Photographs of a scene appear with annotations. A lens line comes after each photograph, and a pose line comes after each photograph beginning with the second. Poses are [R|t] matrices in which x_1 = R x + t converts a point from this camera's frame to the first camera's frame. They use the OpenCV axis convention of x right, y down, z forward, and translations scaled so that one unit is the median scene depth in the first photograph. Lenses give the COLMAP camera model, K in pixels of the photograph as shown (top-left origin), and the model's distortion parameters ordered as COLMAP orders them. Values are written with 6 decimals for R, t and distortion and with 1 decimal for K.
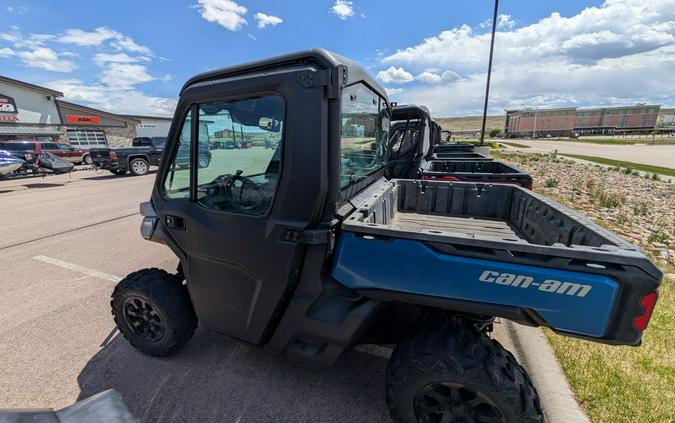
lens RADIAL K [[258.7, 0, 337.1], [0, 258.7, 191.7], [0, 0, 1]] dist [0.000648, 0.000123]
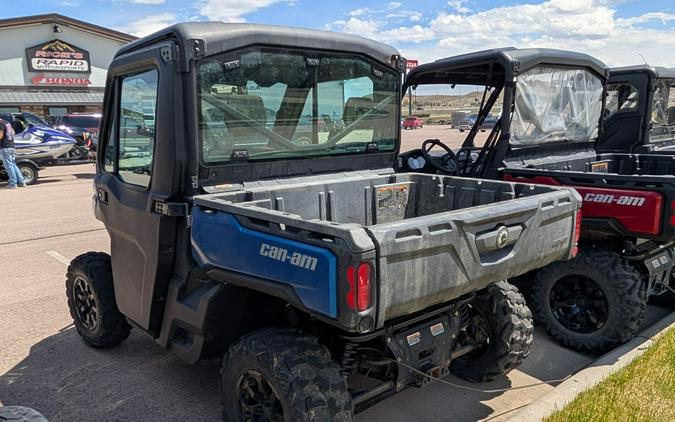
lens RADIAL K [[574.2, 0, 337.5], [0, 574.2, 211.0], [0, 0, 1]] dist [-0.006664, -0.006298]
pose [[0.884771, 0.077719, -0.459499, 0.960322], [-0.089374, 0.995991, -0.003631, 0.088086], [0.457375, 0.044280, 0.888171, -0.424041]]
